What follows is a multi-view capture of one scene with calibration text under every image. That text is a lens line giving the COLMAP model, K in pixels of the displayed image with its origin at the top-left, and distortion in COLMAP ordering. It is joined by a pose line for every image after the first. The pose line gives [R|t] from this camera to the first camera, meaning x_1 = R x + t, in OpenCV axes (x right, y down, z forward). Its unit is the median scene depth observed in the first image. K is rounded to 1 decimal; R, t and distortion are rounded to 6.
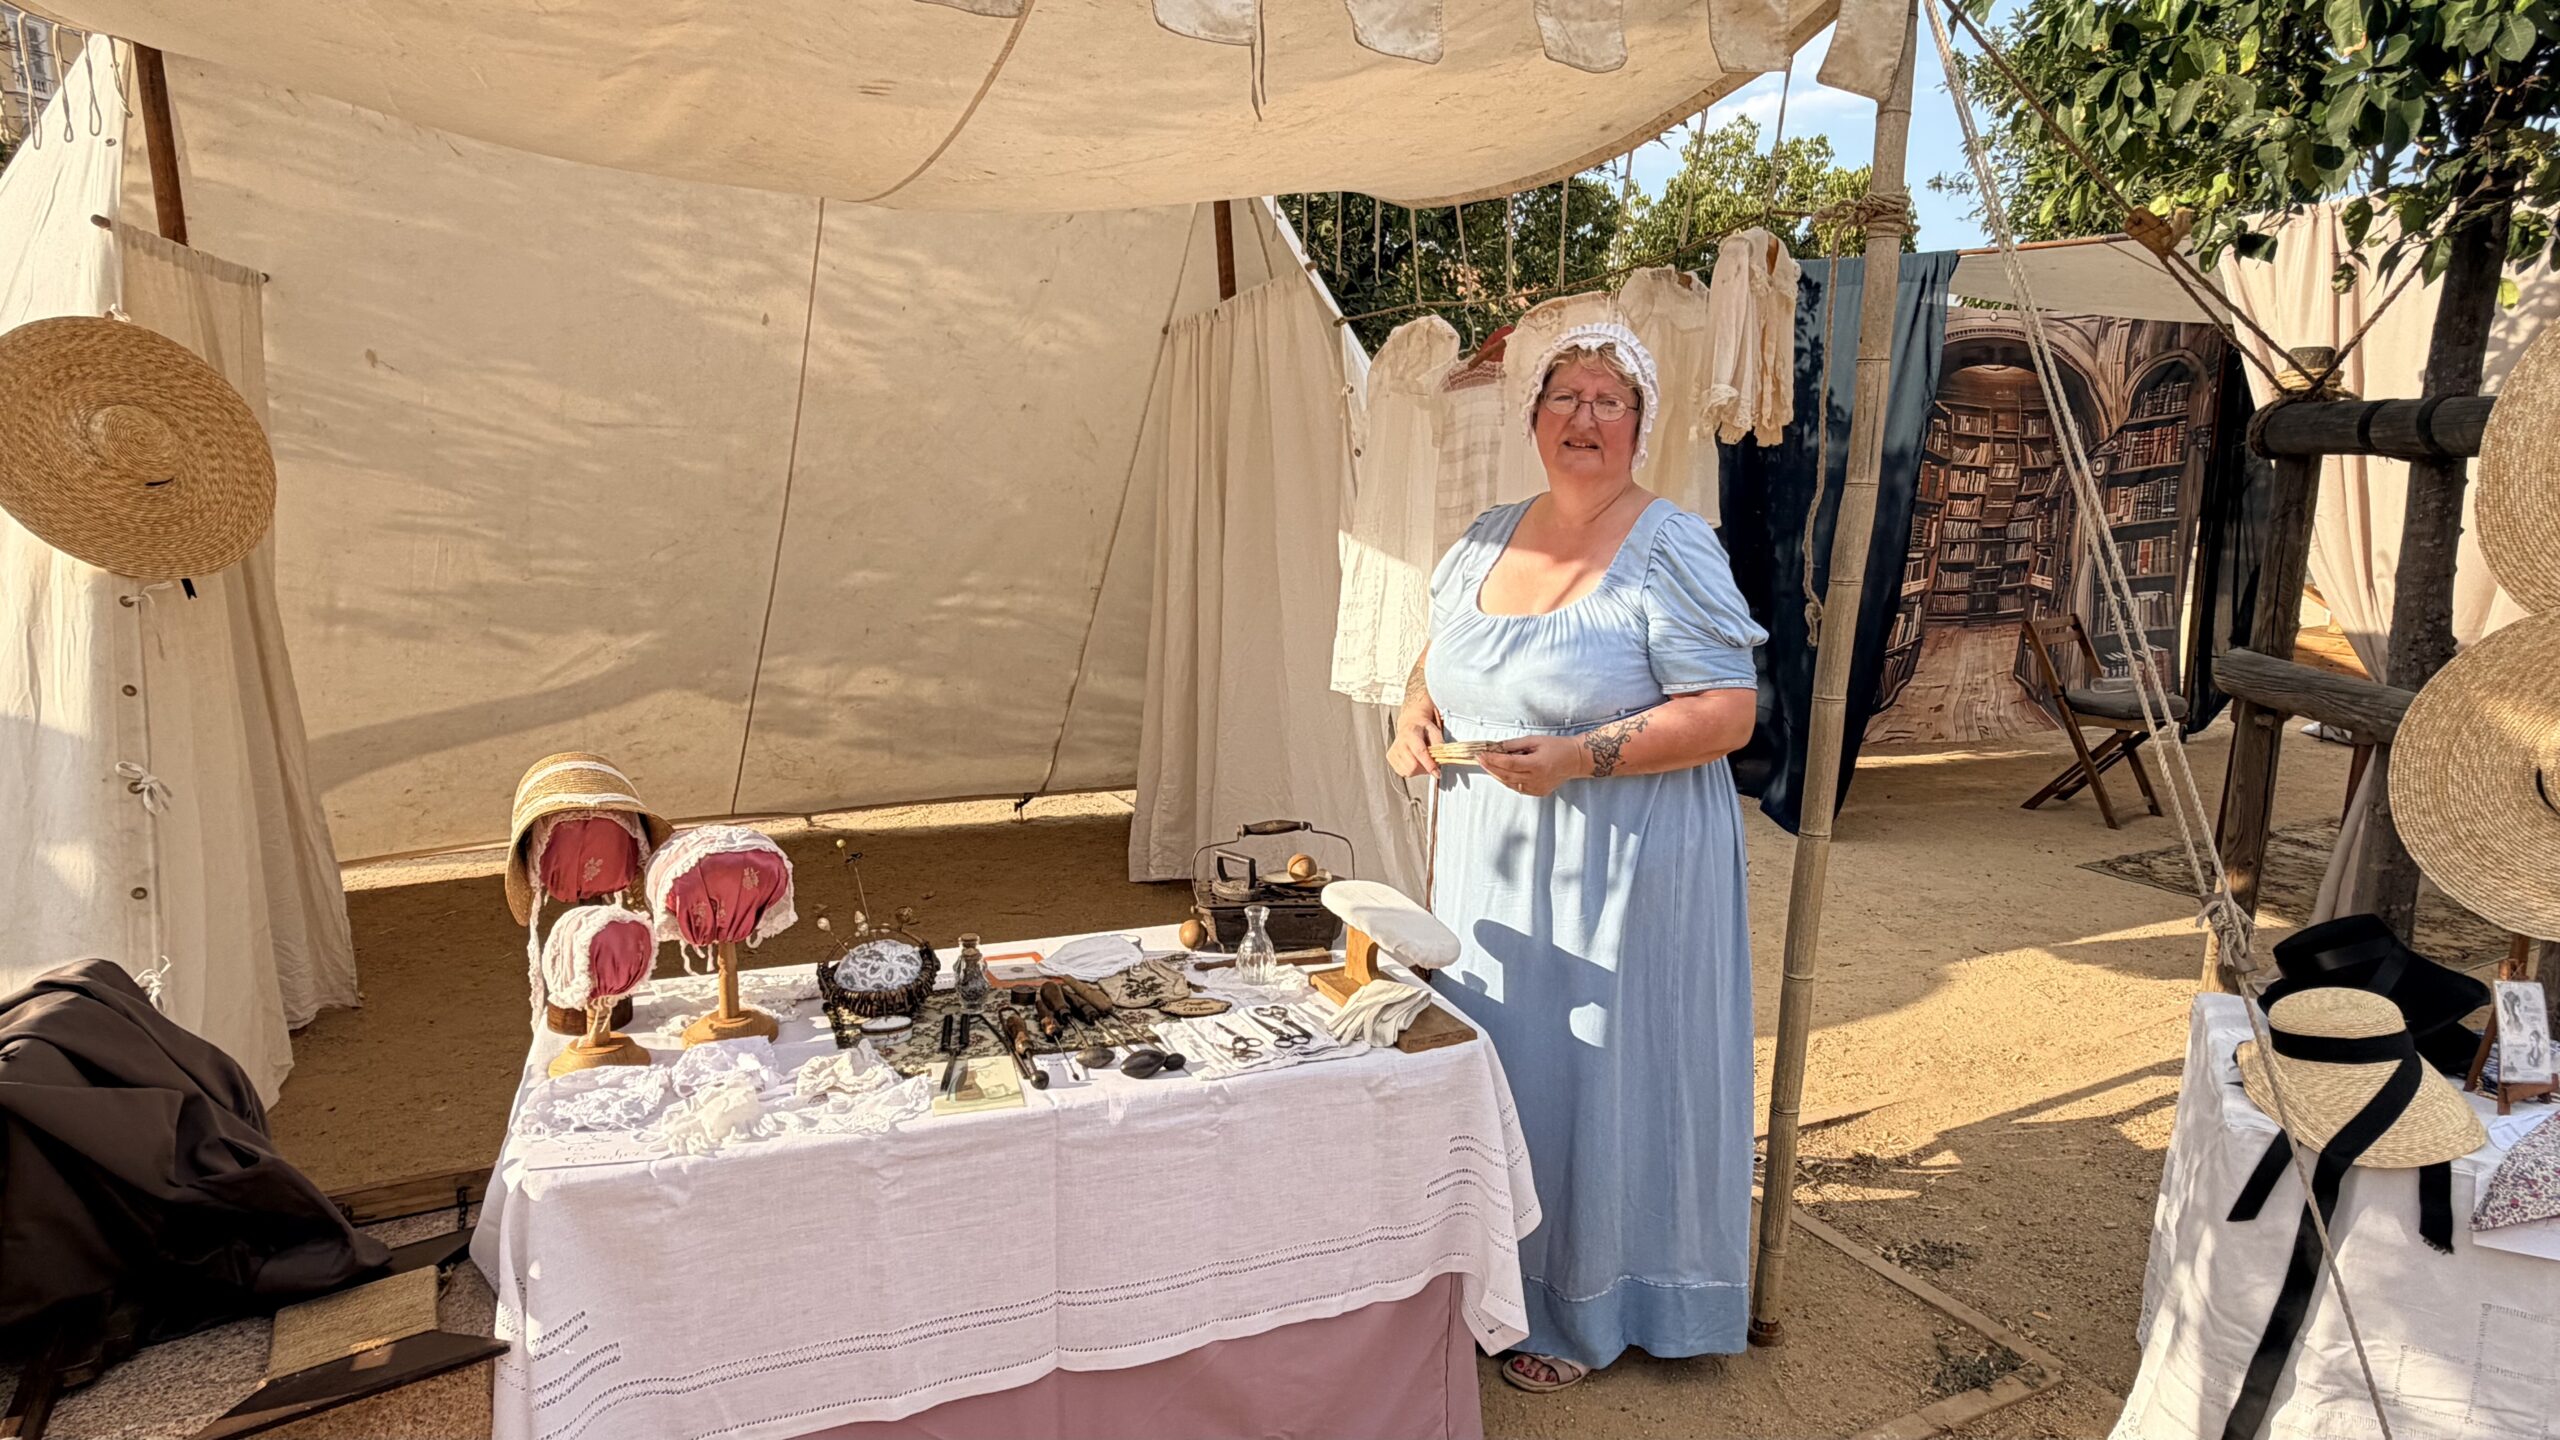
lens RADIAL K [[1510.8, 0, 1282.9], [0, 1510.8, 715.4], [0, 0, 1]] dist [-0.004850, -0.004409]
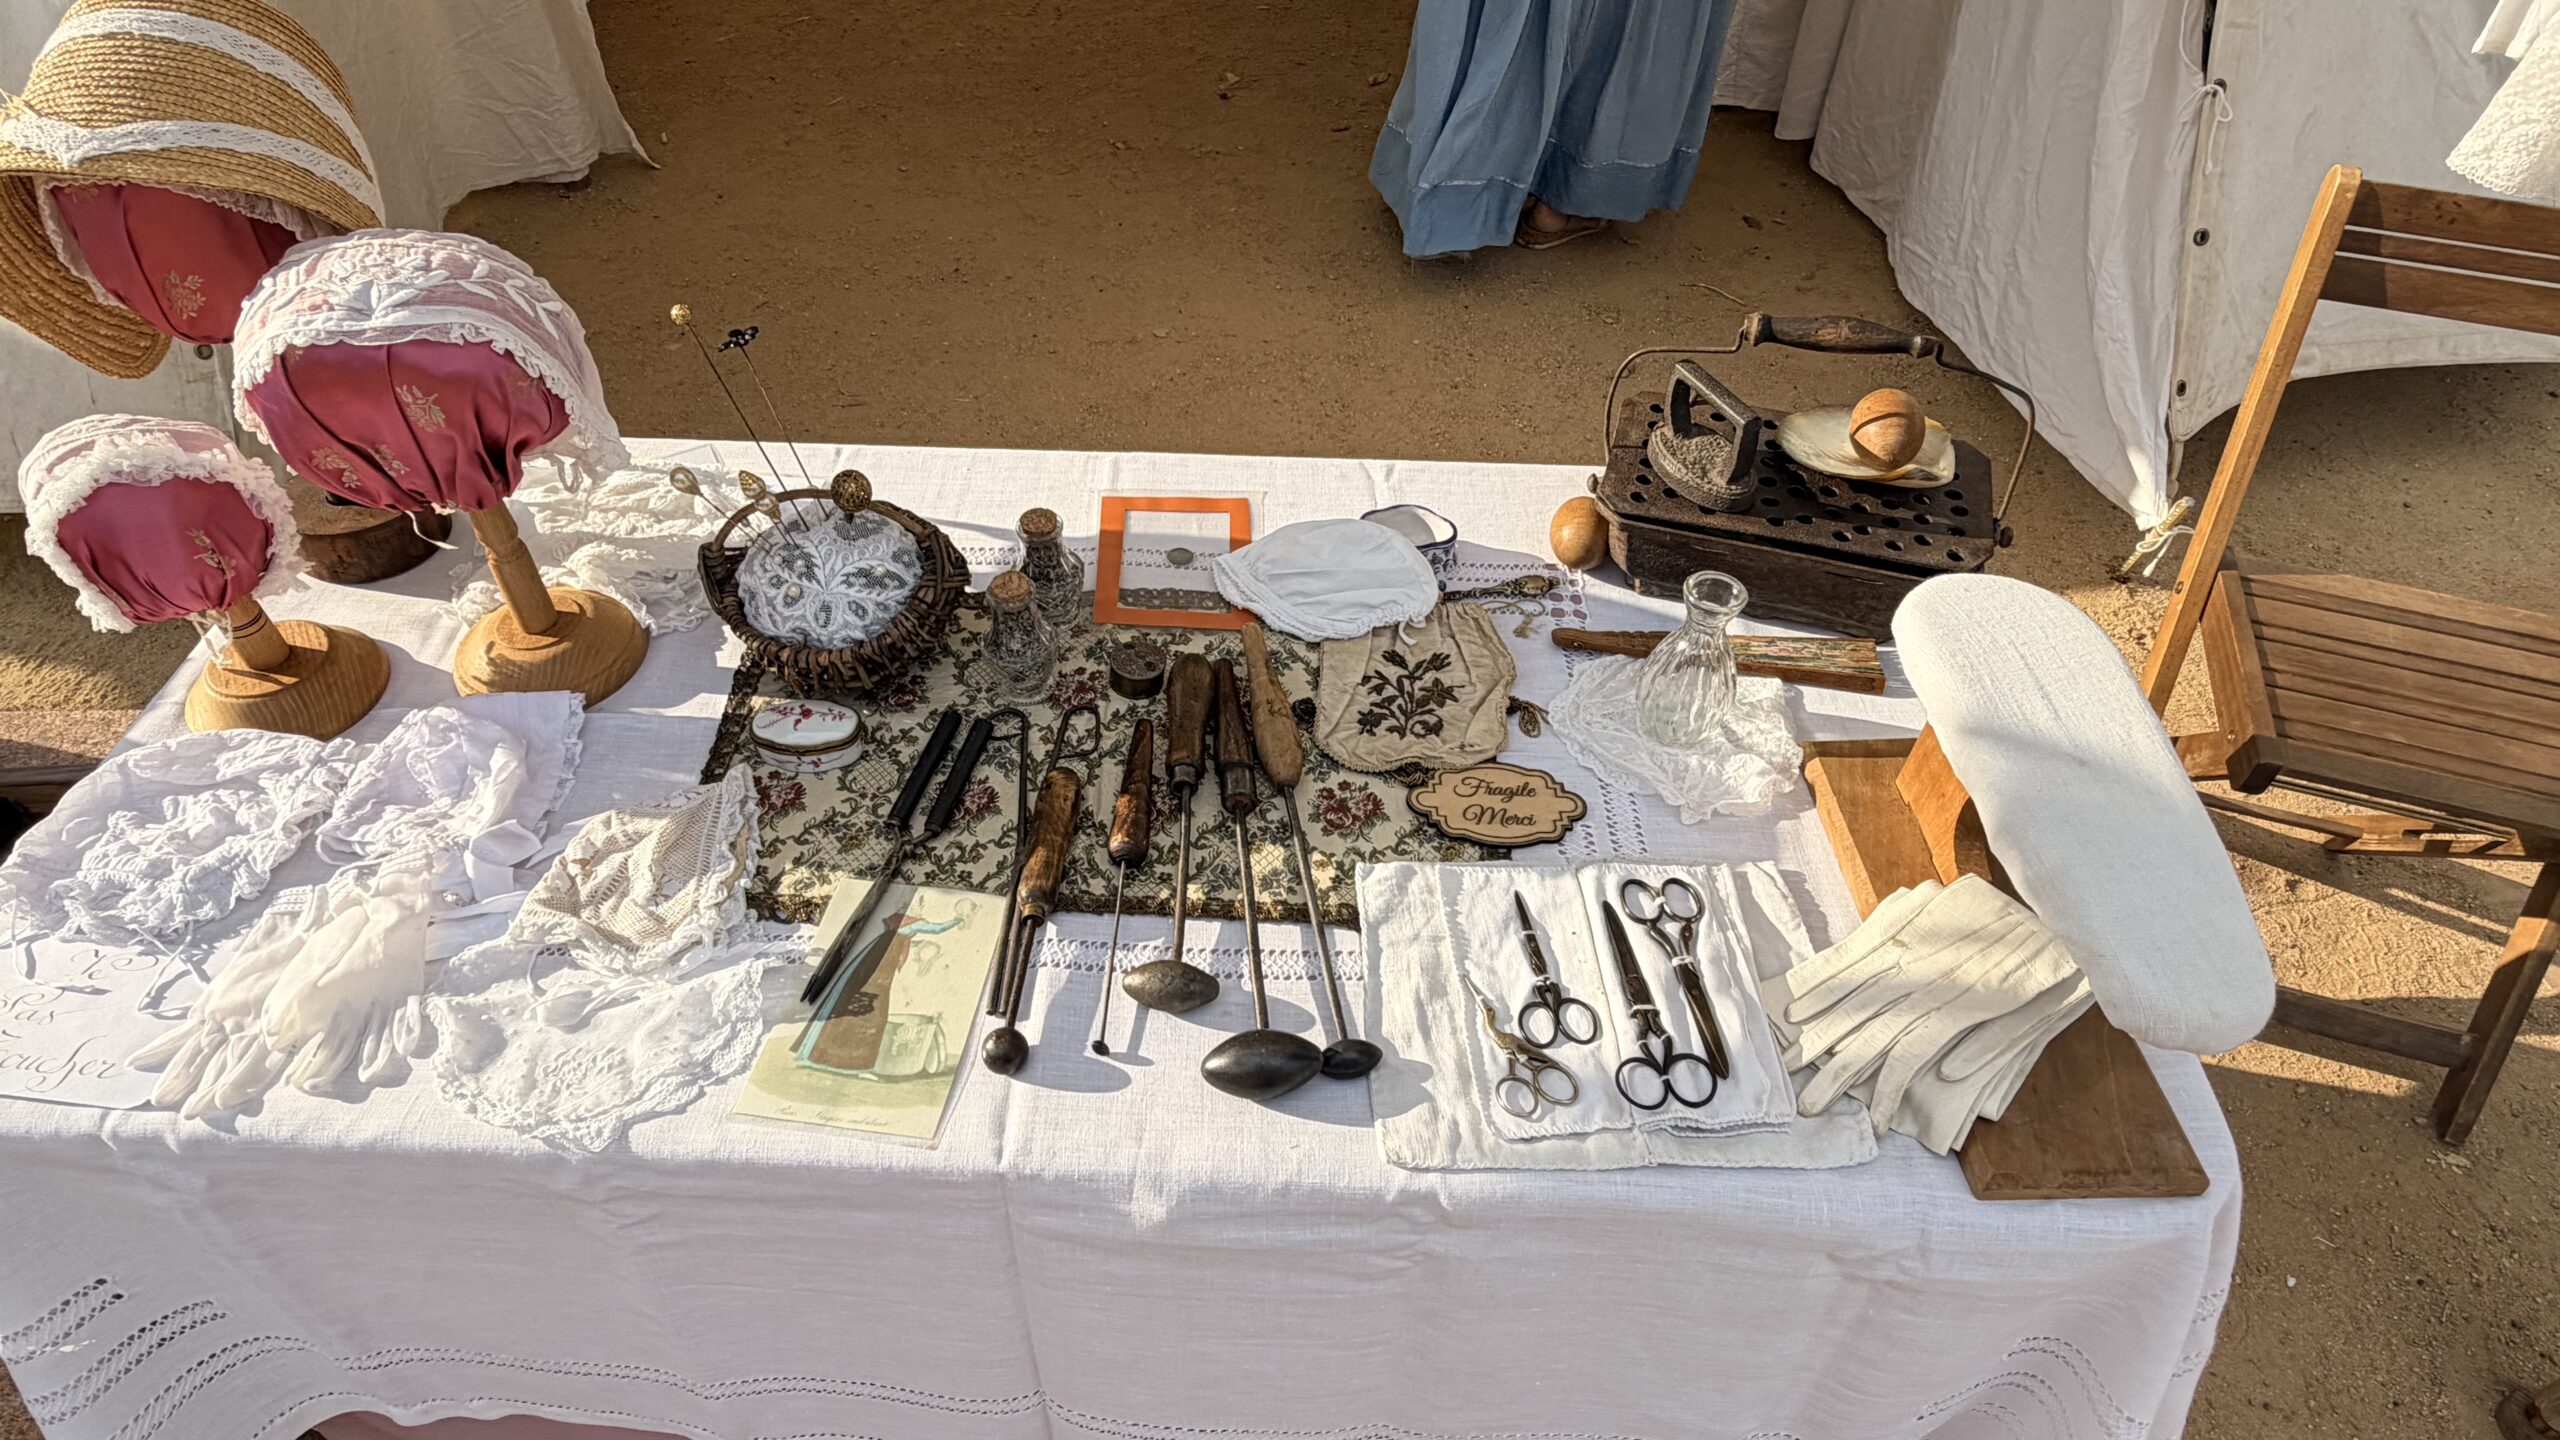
lens RADIAL K [[1510.8, 0, 1252.6], [0, 1510.8, 714.0], [0, 0, 1]] dist [-0.004850, -0.004409]
pose [[0.915224, 0.271800, -0.297471, -0.001602], [-0.062817, 0.825459, 0.560956, -0.064836], [0.398019, -0.494715, 0.772553, 0.698232]]
